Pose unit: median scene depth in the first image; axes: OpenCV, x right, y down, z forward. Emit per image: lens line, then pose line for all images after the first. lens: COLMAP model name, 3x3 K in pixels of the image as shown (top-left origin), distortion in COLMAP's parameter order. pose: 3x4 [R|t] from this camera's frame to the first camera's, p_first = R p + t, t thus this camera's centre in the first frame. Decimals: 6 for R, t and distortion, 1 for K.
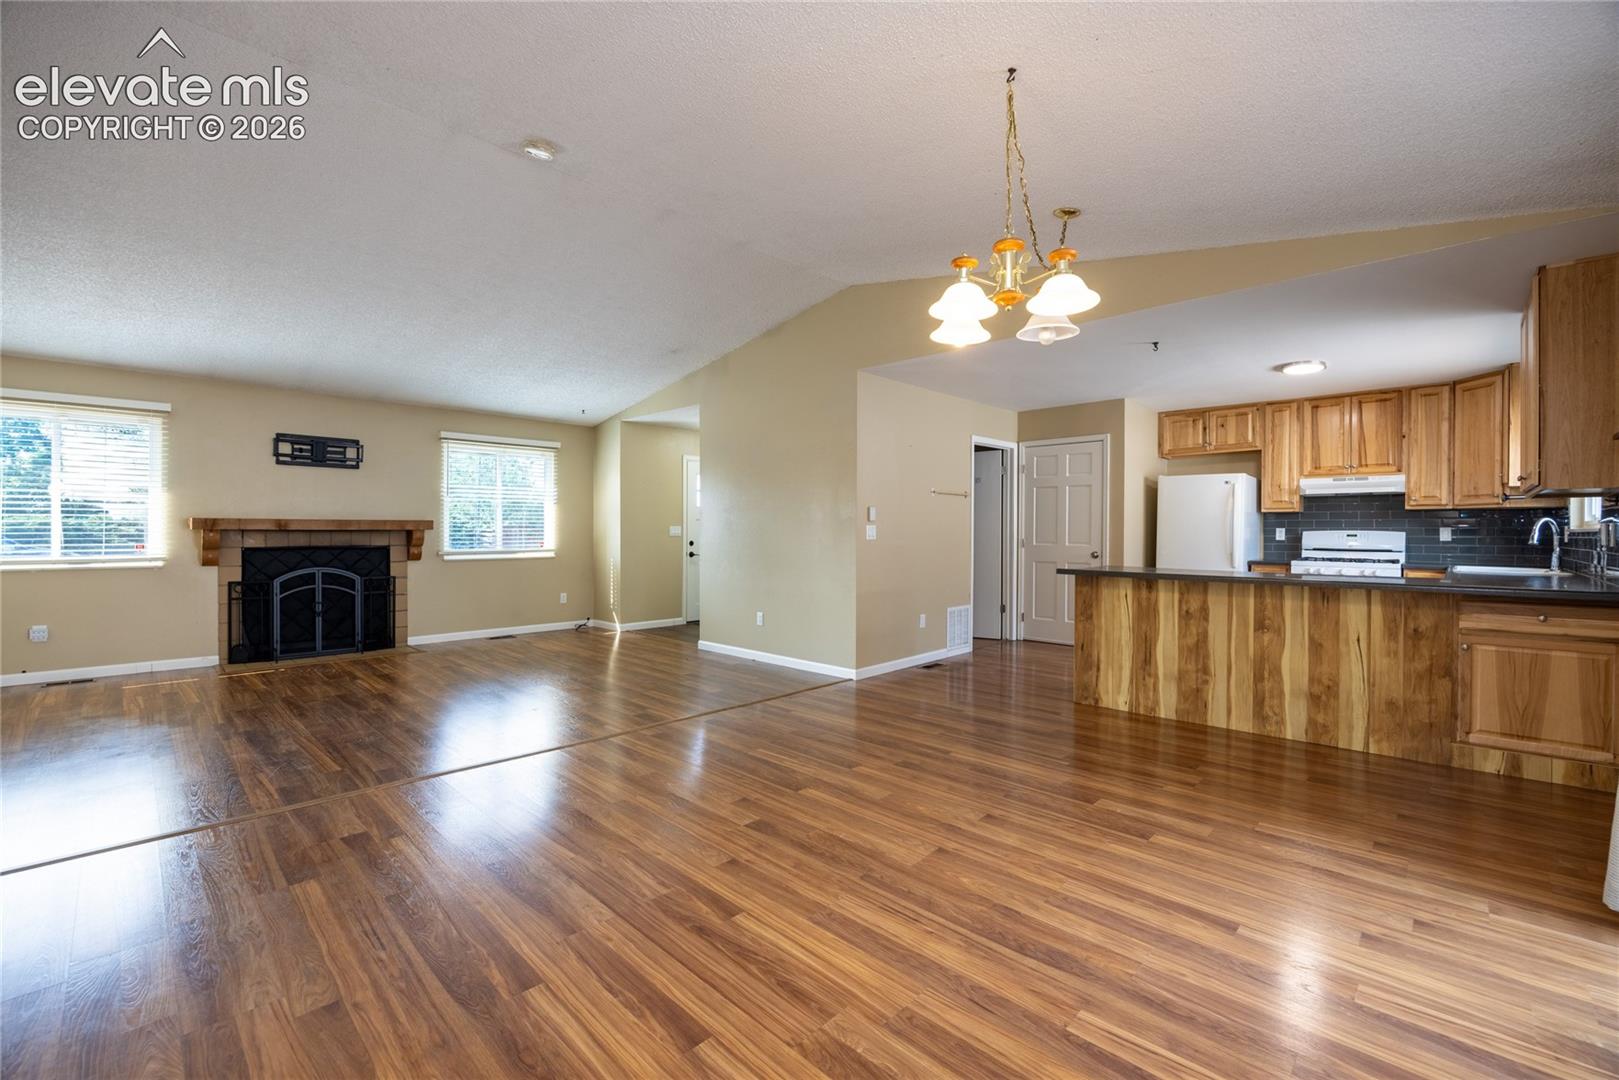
lens RADIAL K [[676.1, 0, 814.1], [0, 676.1, 535.7], [0, 0, 1]] dist [-0.013214, 0.001300]
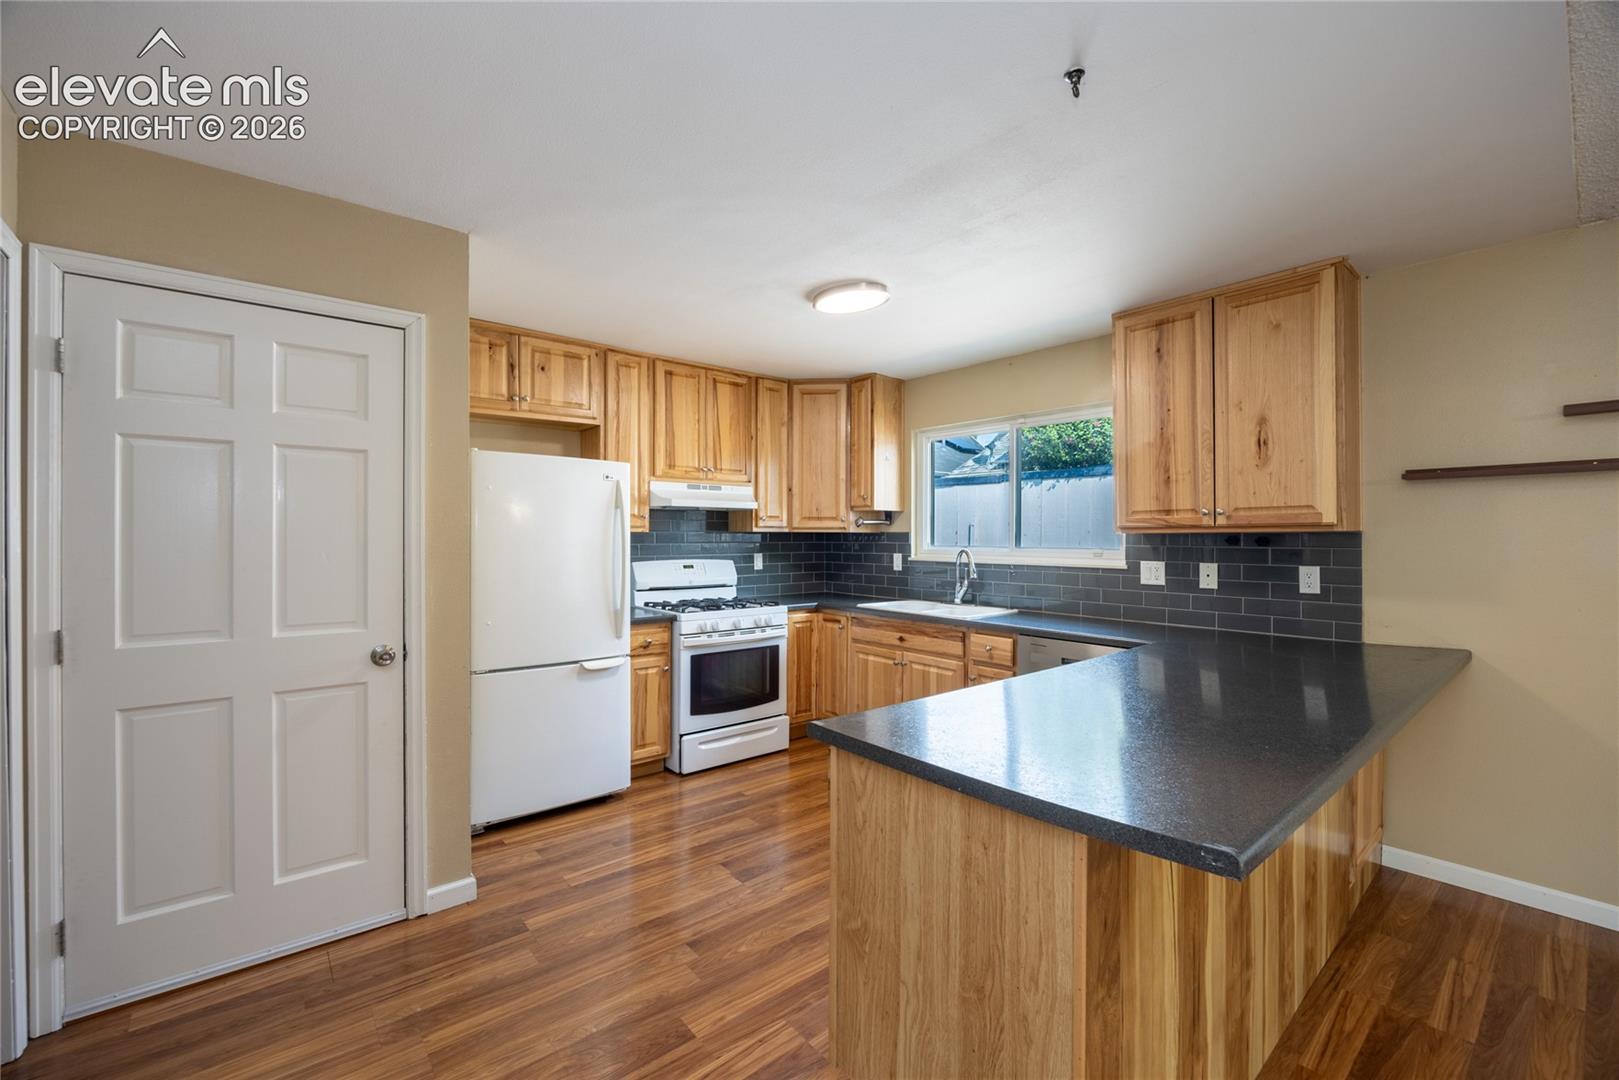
lens RADIAL K [[676.1, 0, 807.9], [0, 676.1, 539.4], [0, 0, 1]] dist [-0.013214, 0.001300]
pose [[0.106148, -0.010396, 0.994296, 0.113160], [0.003830, 0.999942, 0.010046, -0.038570], [-0.994343, 0.002741, 0.106181, 0.862046]]
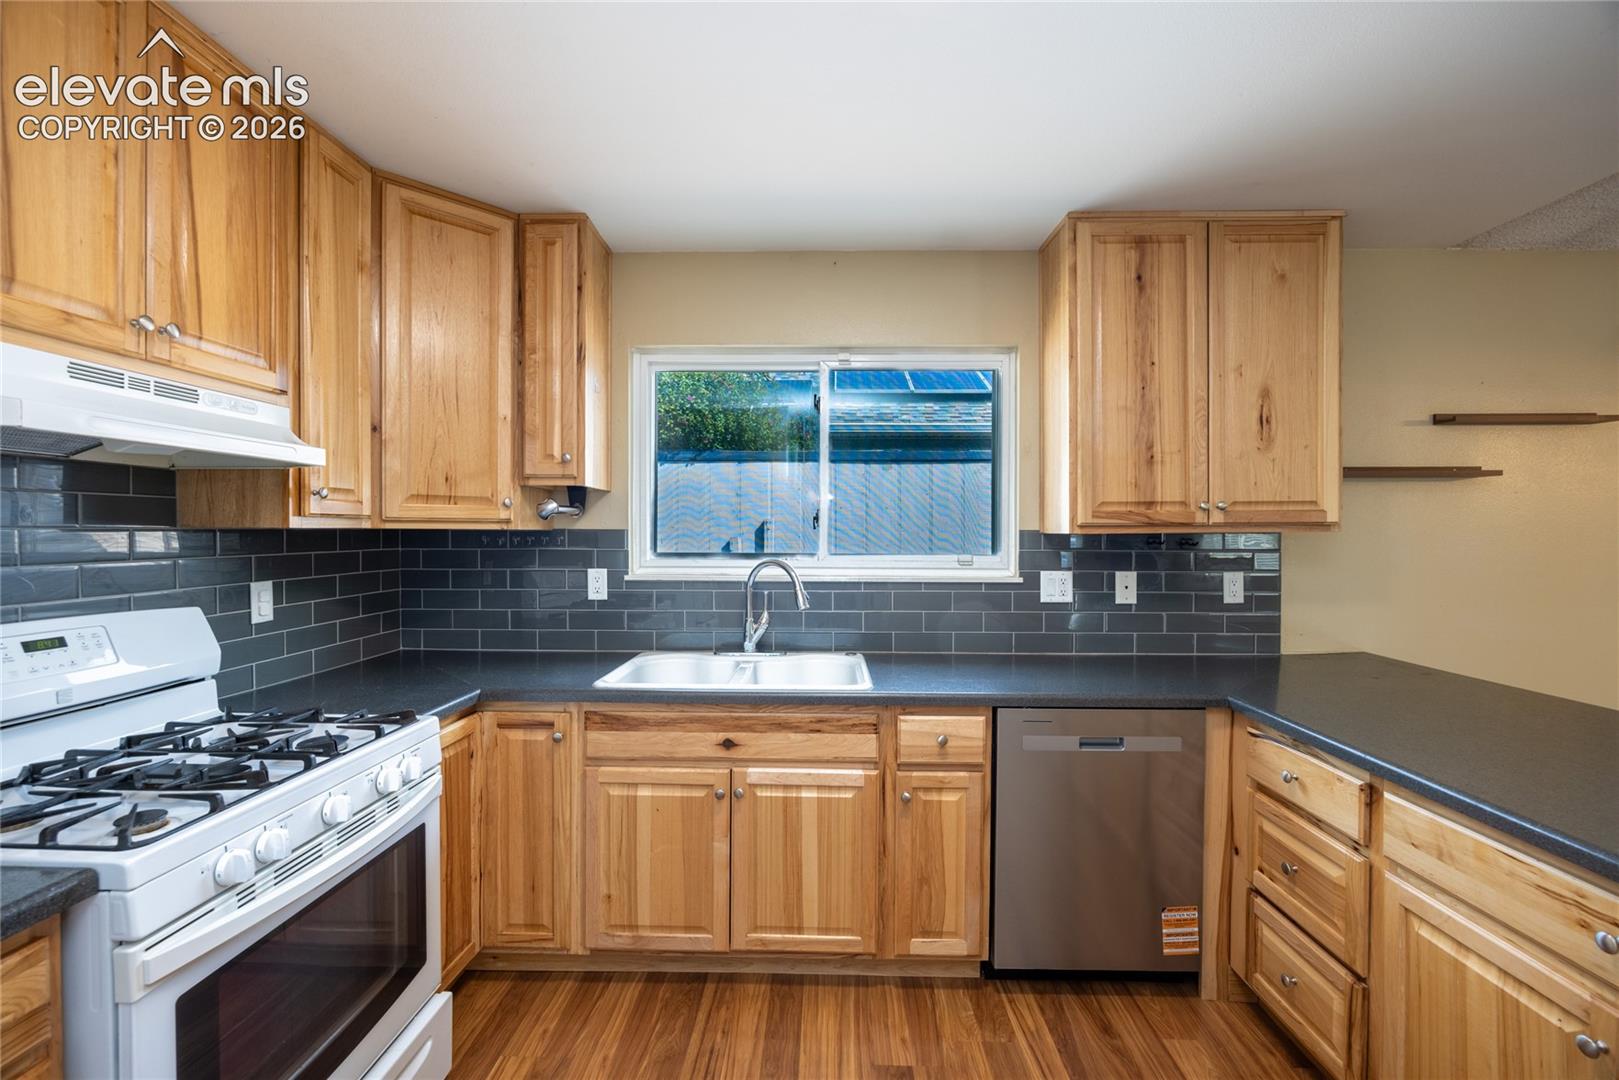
lens RADIAL K [[676.1, 0, 810.9], [0, 676.1, 536.3], [0, 0, 1]] dist [-0.013214, 0.001300]
pose [[-0.675568, -0.012559, 0.737191, 0.521357], [-0.002112, 0.999884, 0.015099, -0.041057], [-0.737295, 0.008643, -0.675516, 1.039763]]
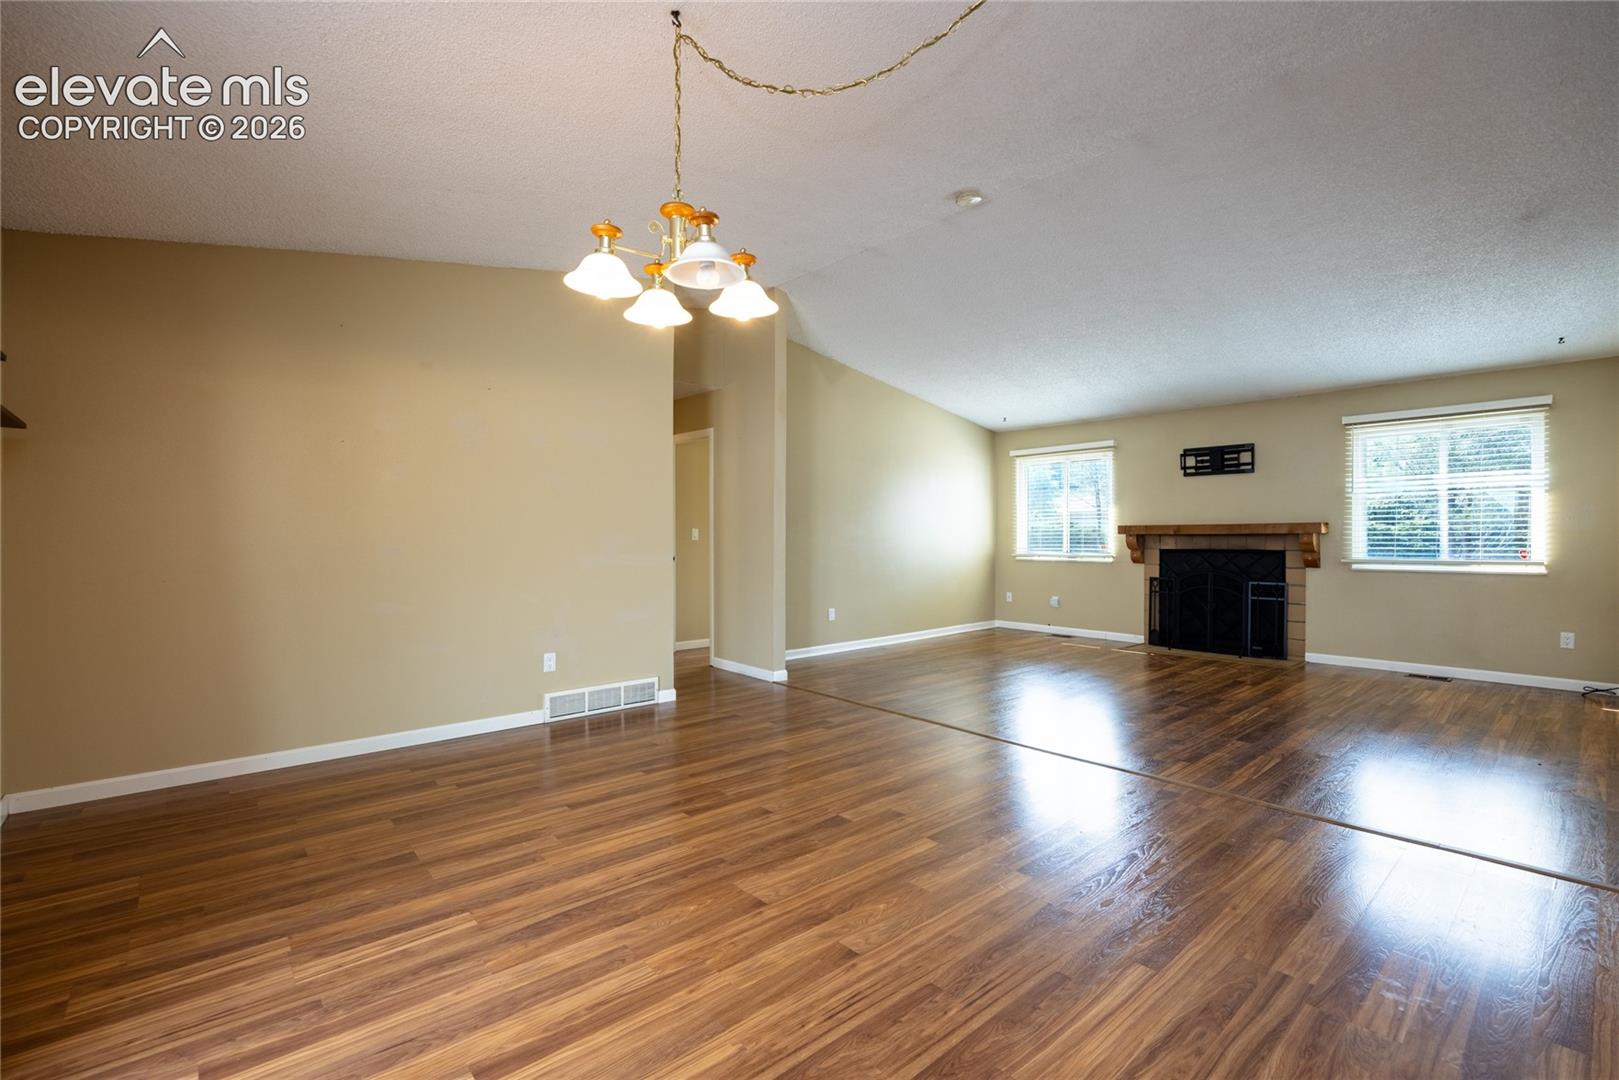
lens RADIAL K [[710.1, 0, 806.4], [0, 710.1, 534.0], [0, 0, 1]] dist [-0.009544, -0.000085]
pose [[-0.084407, -0.005617, -0.996416, 0.465678], [-0.002434, 0.999982, -0.005431, -0.001266], [0.996428, 0.001967, -0.084419, 0.483853]]
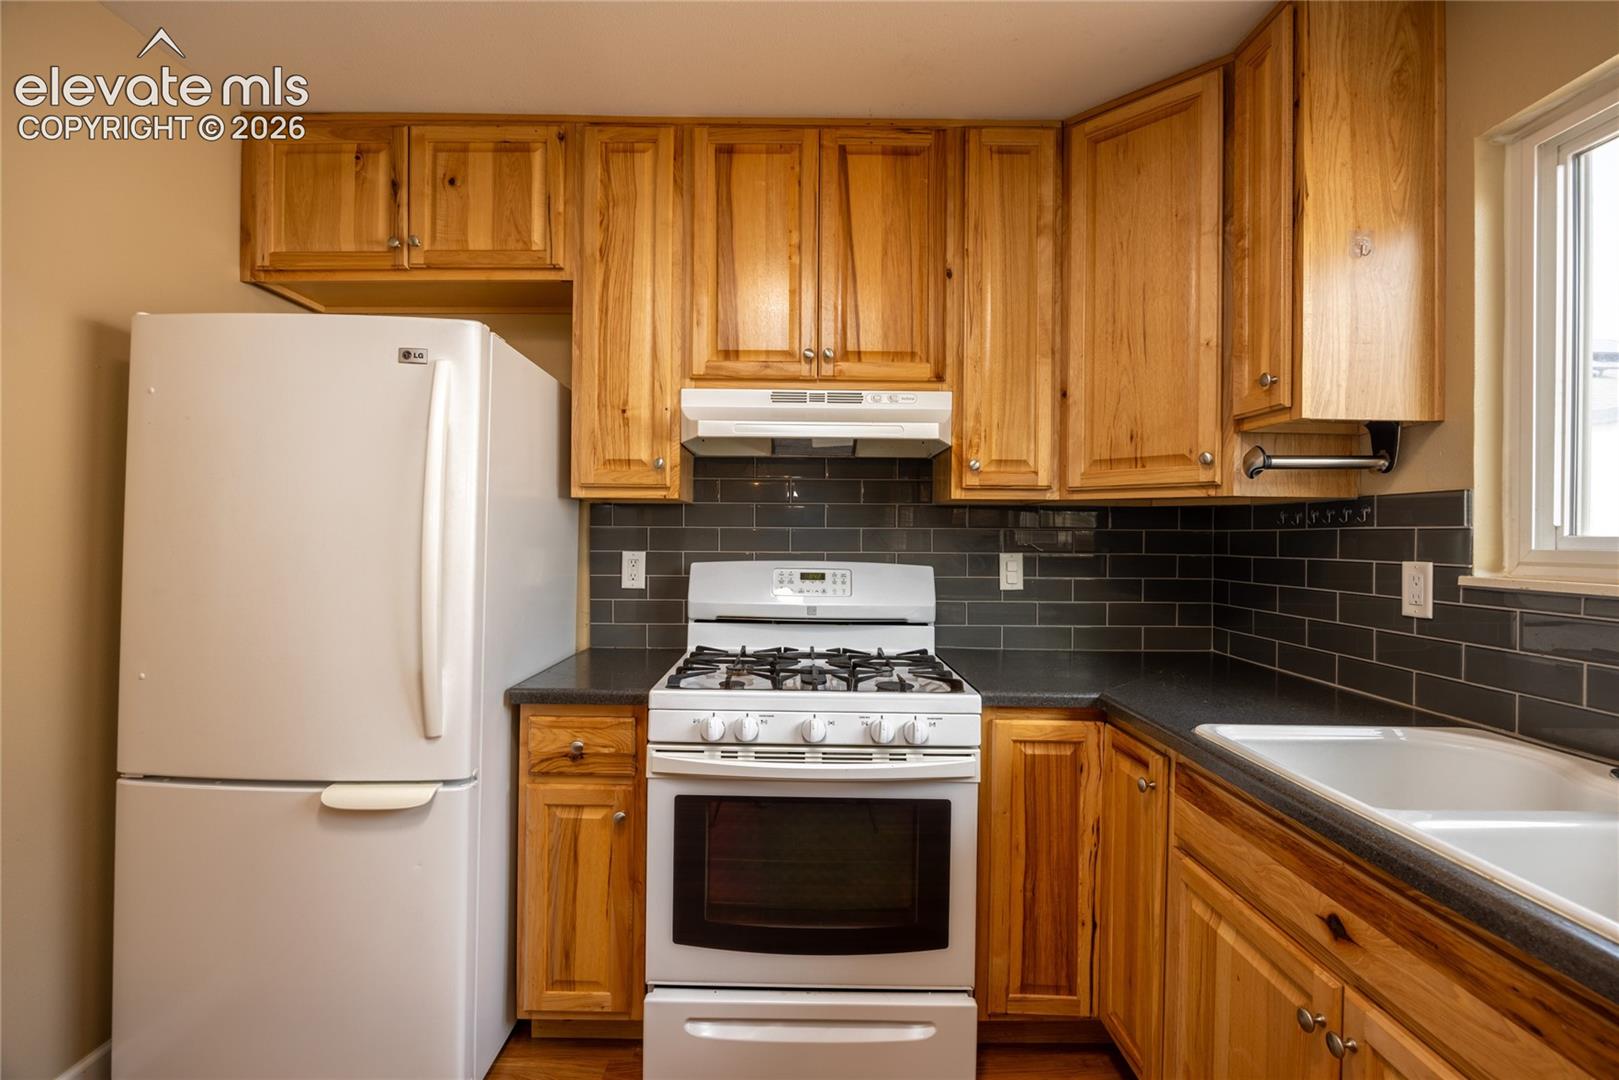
lens RADIAL K [[718.2, 0, 798.4], [0, 718.2, 537.2], [0, 0, 1]] dist [-0.015568, 0.001680]
pose [[0.722372, 0.001323, 0.691503, 0.595643], [-0.002722, 0.999996, 0.000931, -0.021320], [-0.691499, -0.002554, 0.722373, 0.808760]]
